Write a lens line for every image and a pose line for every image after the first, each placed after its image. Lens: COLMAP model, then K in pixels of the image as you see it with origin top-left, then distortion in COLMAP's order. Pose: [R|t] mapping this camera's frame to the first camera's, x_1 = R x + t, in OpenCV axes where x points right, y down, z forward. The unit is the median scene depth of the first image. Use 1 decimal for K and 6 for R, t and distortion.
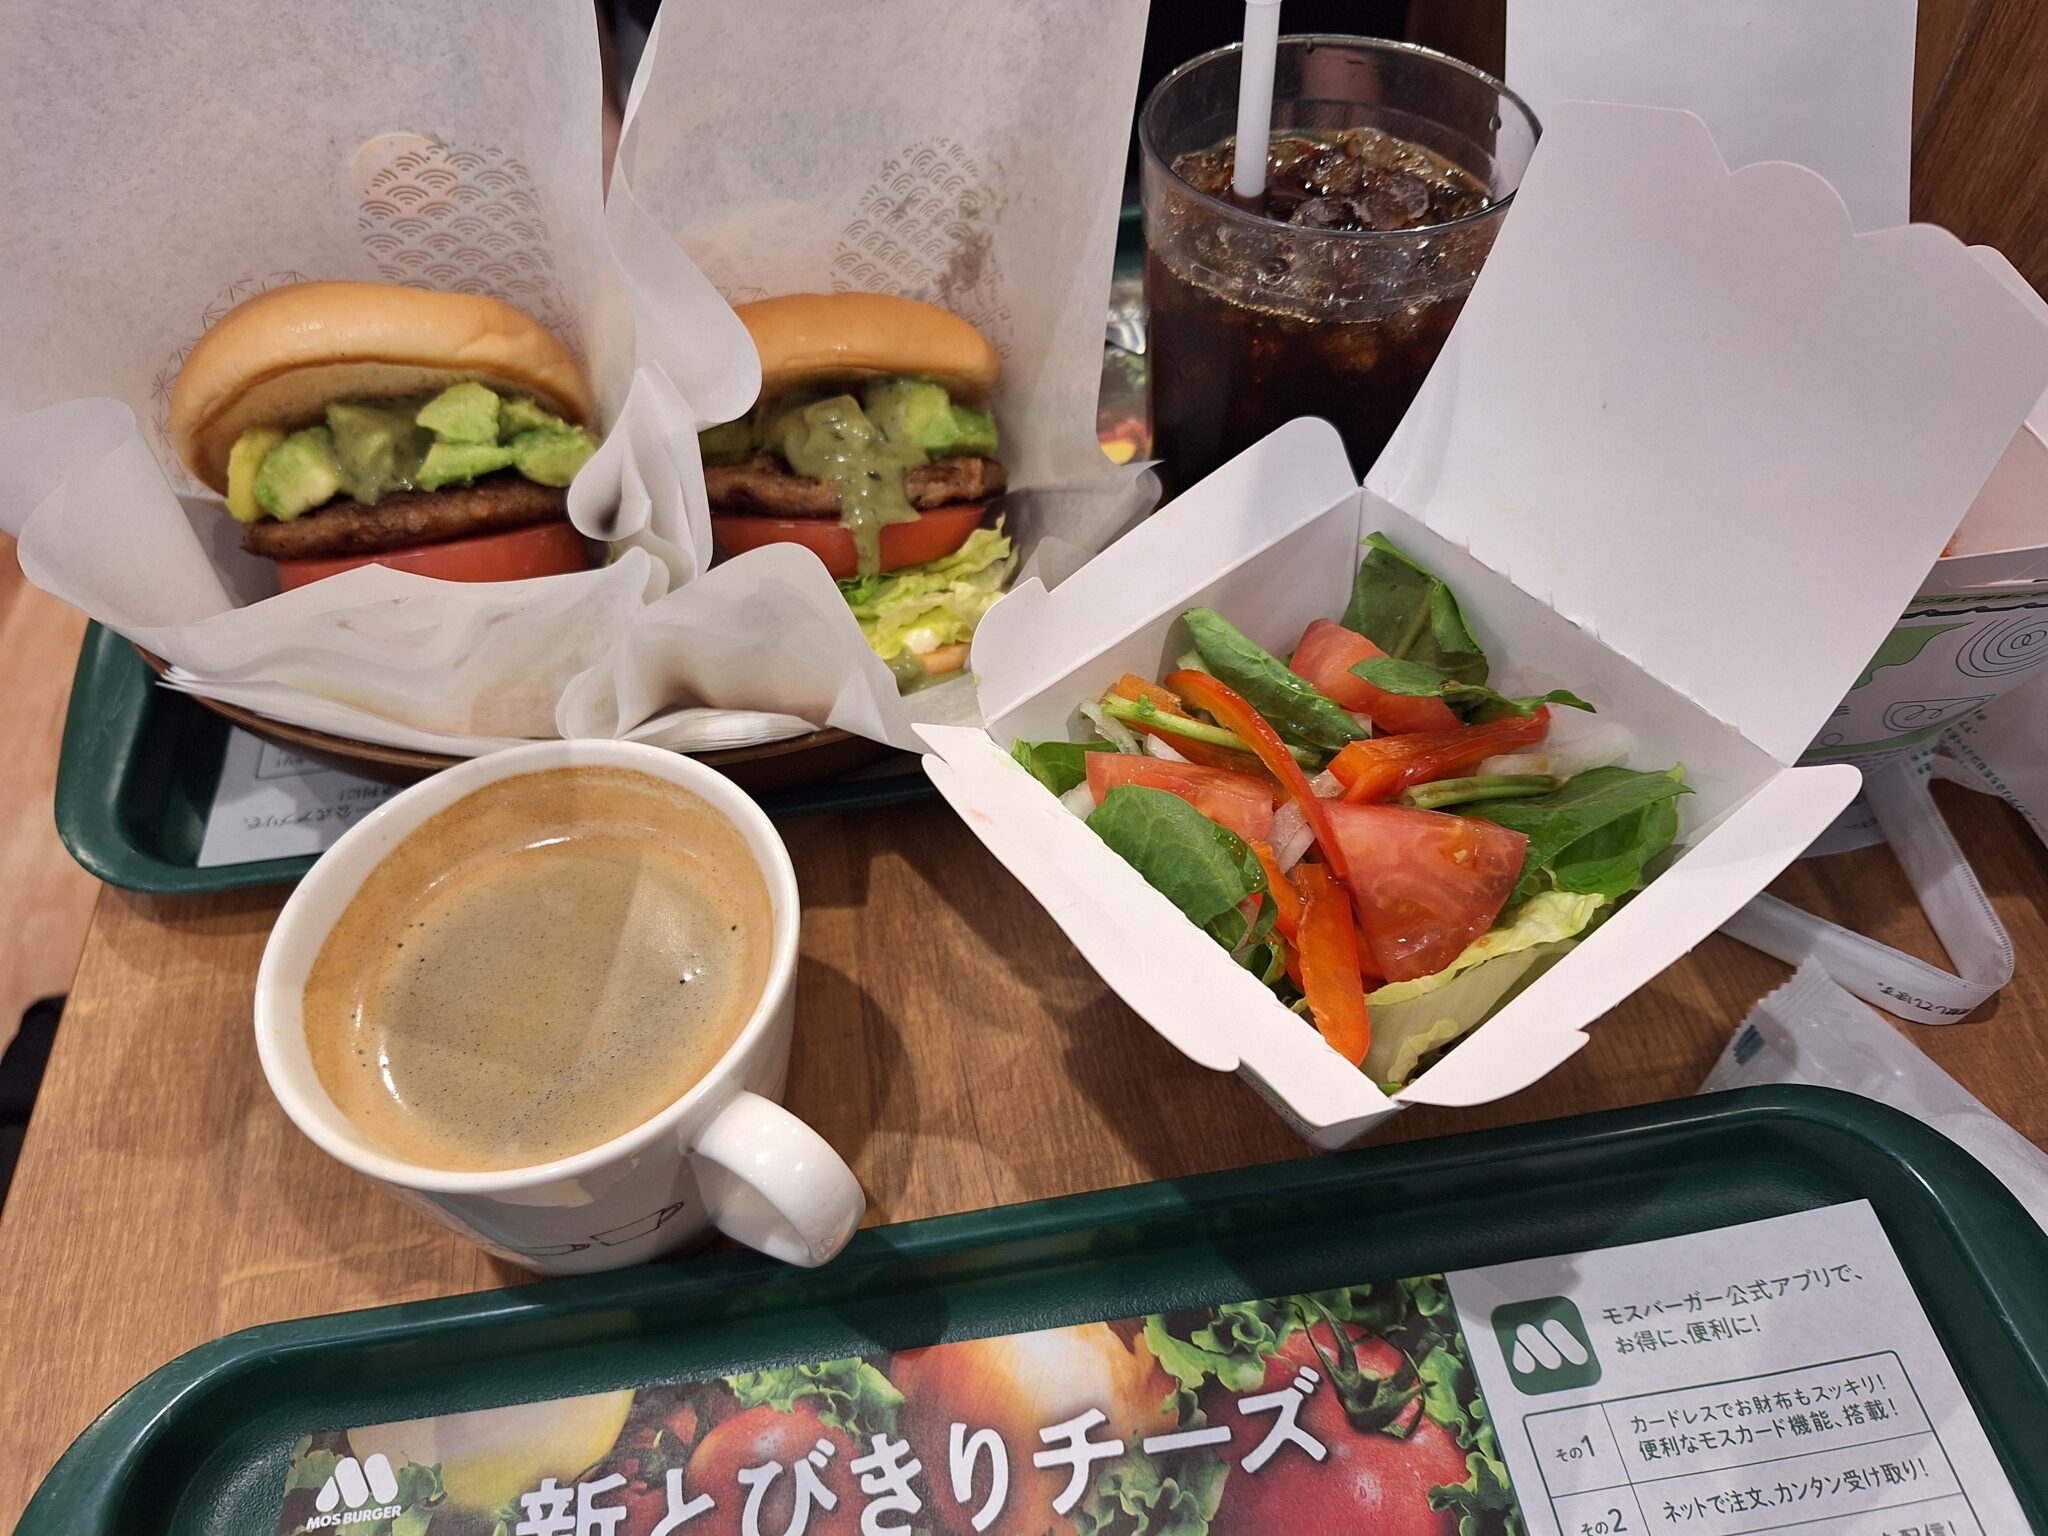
lens RADIAL K [[1402.3, 0, 1024.0], [0, 1402.3, 768.0], [0, 0, 1]] dist [0.050665, -0.067731]
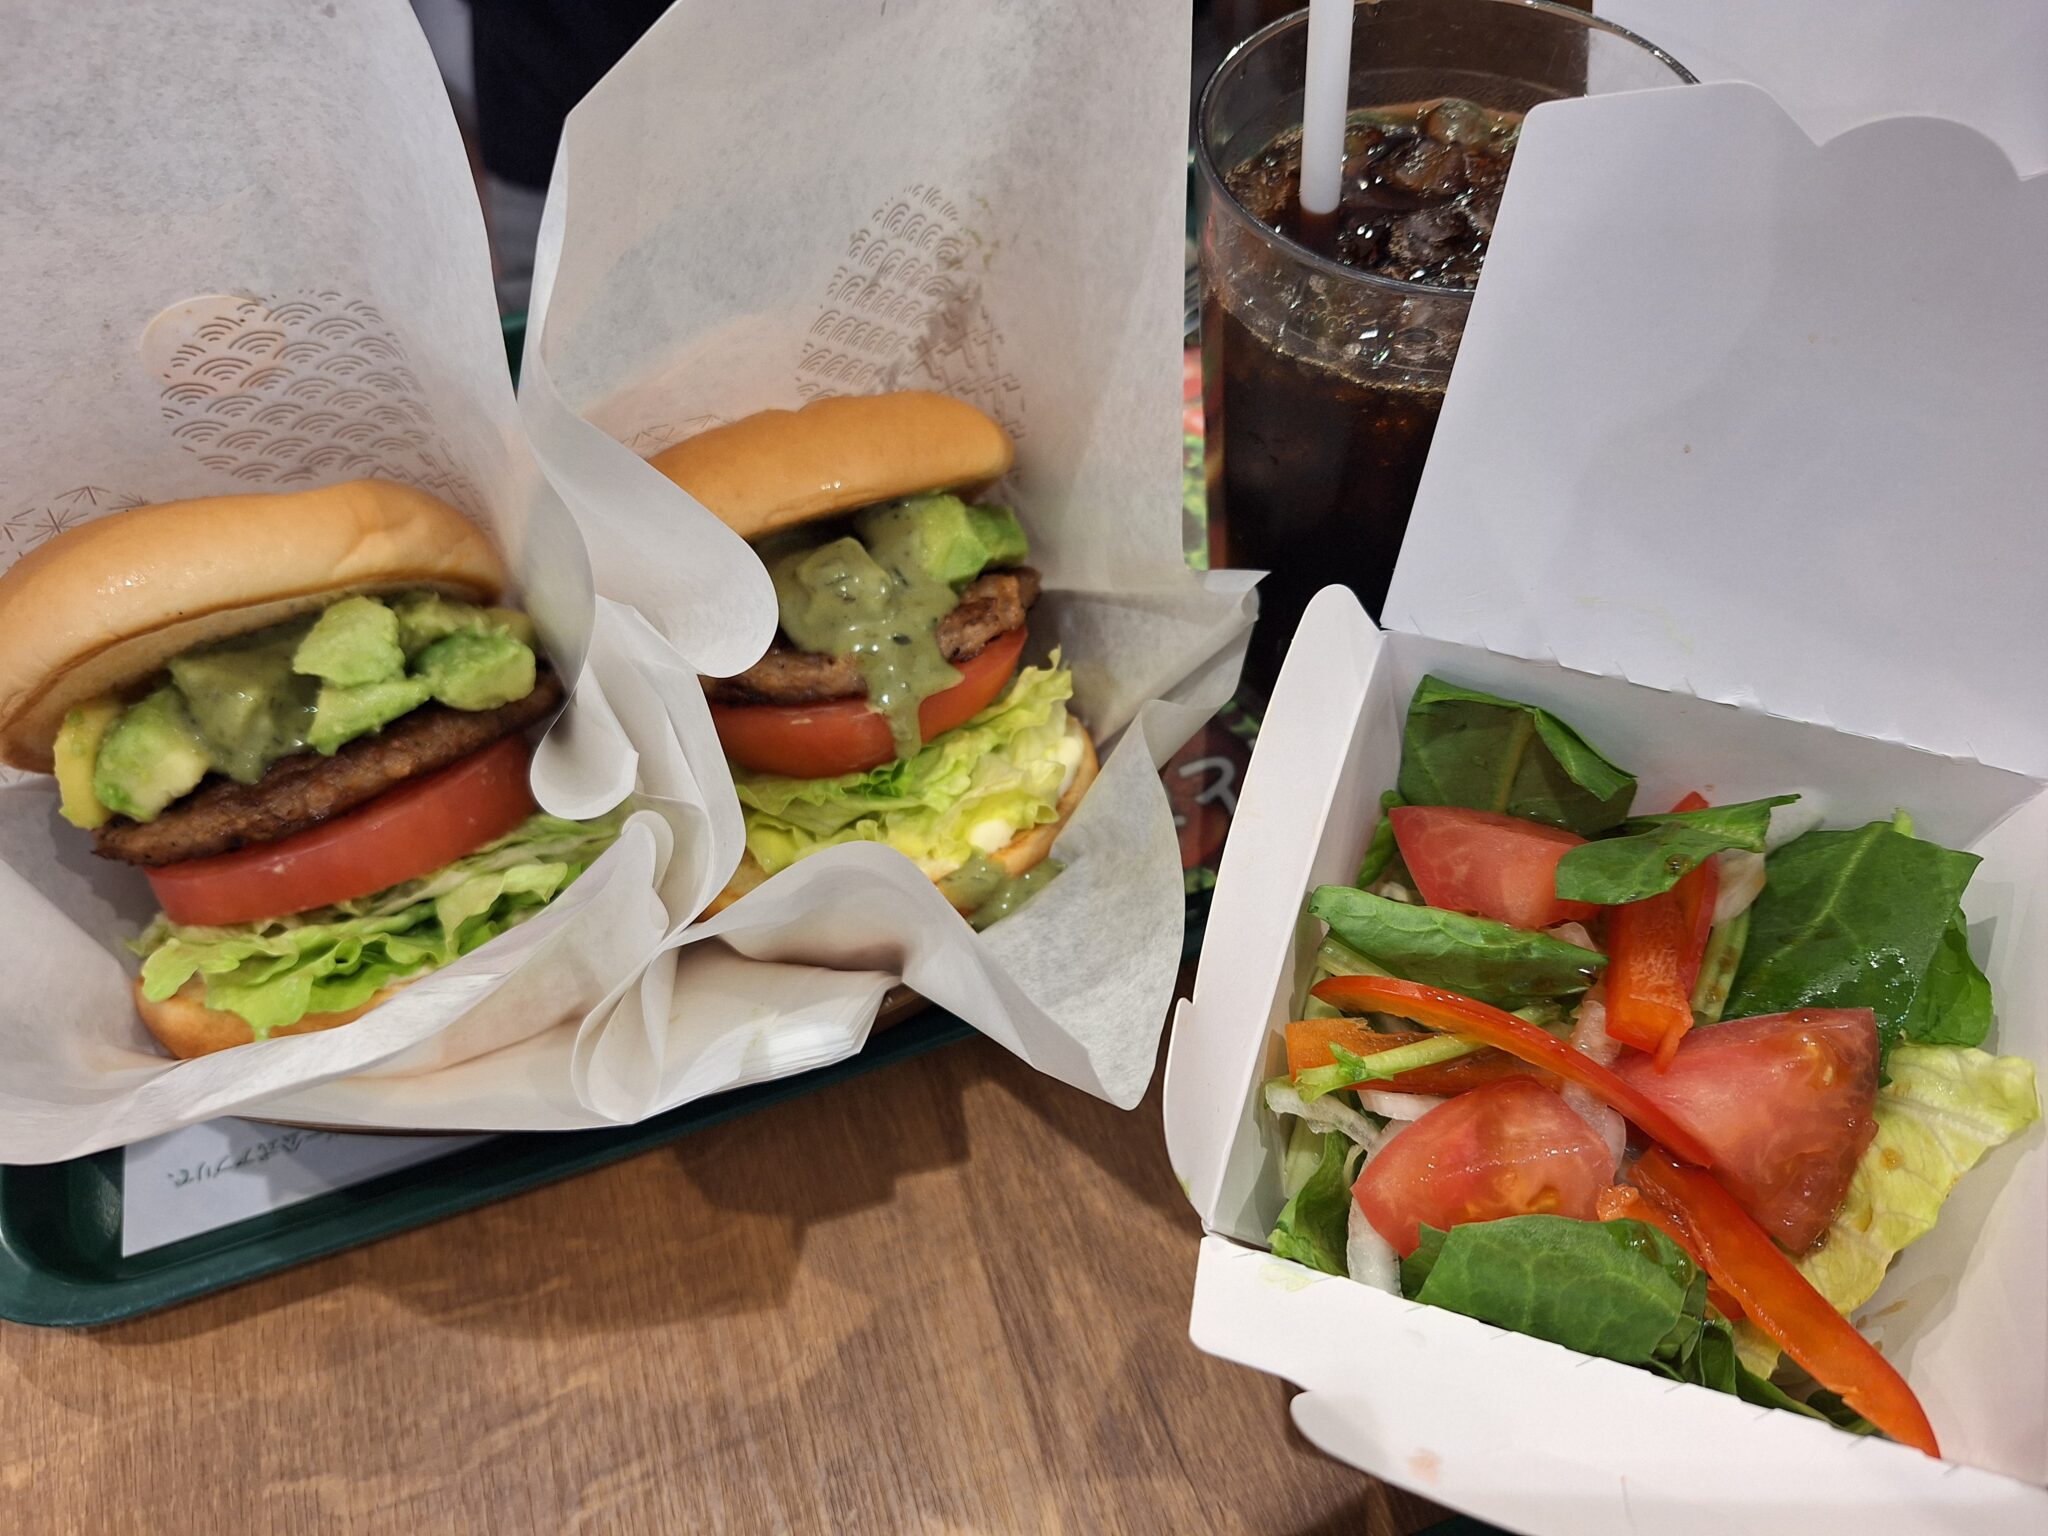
lens RADIAL K [[1423.5, 0, 1024.0], [0, 1423.5, 768.0], [0, 0, 1]] dist [-0.000982, -0.007127]
pose [[0.985443, -0.159025, 0.060118, -0.097648], [0.153394, 0.984158, 0.088903, -0.197633], [-0.073303, -0.078388, 0.994224, 0.207911]]
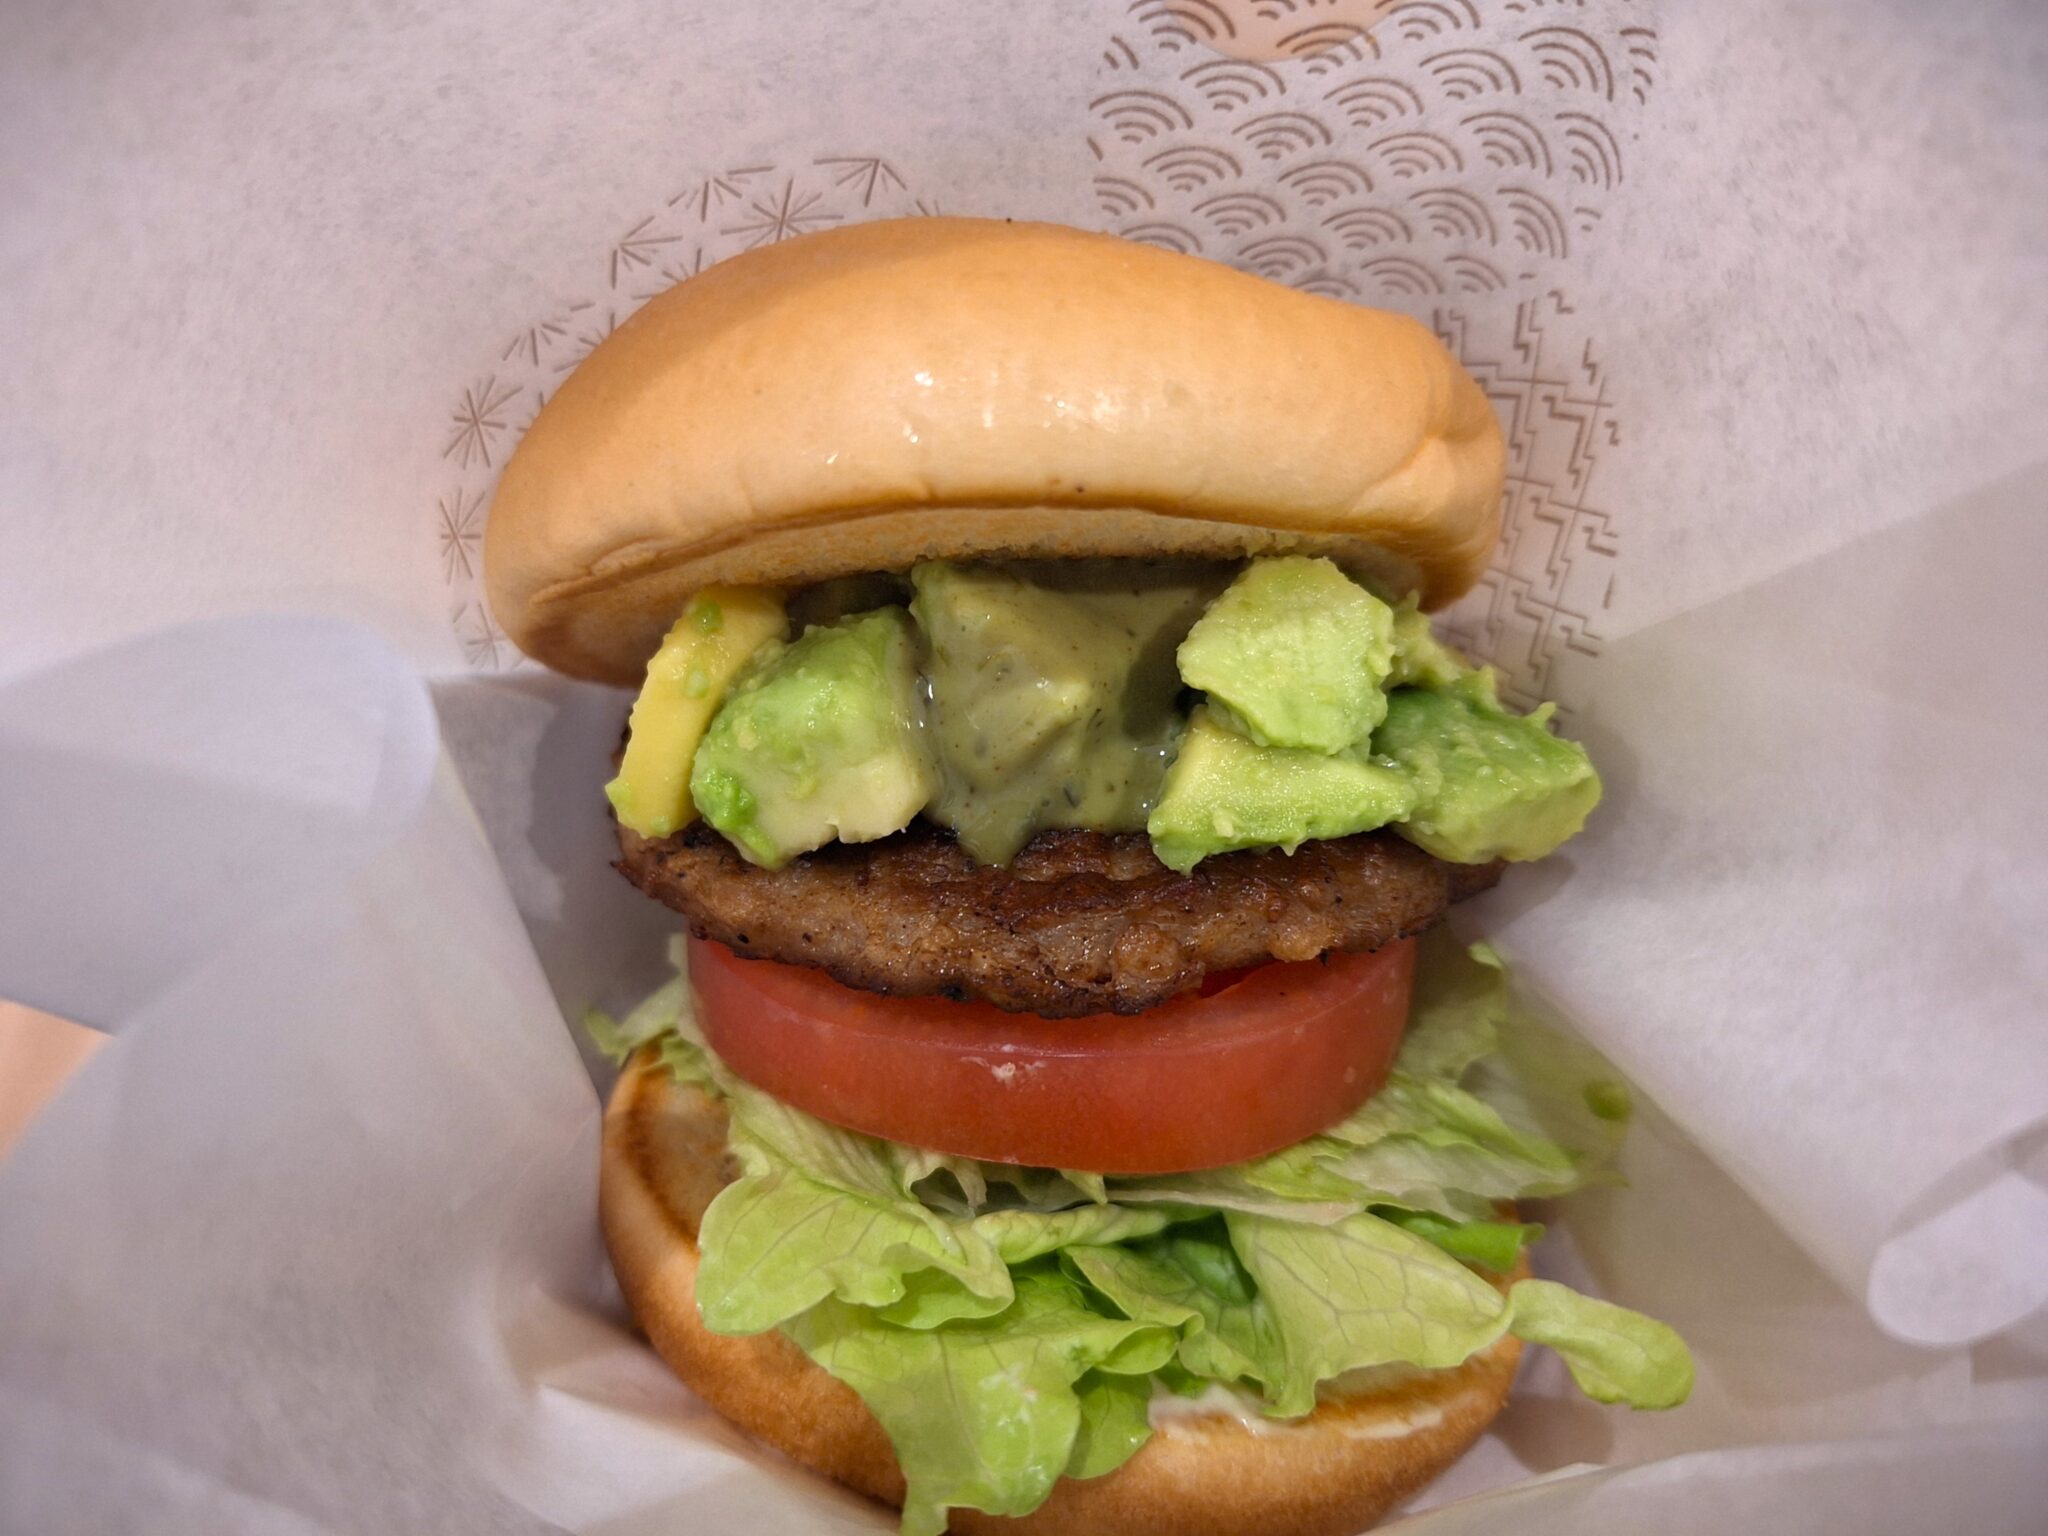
lens RADIAL K [[1423.5, 0, 1024.0], [0, 1423.5, 768.0], [0, 0, 1]] dist [-0.000982, -0.007127]
pose [[0.982121, 0.181807, -0.048826, -0.440315], [-0.176477, 0.979478, 0.097363, -0.245500], [0.065525, -0.087006, 0.994051, 0.641920]]
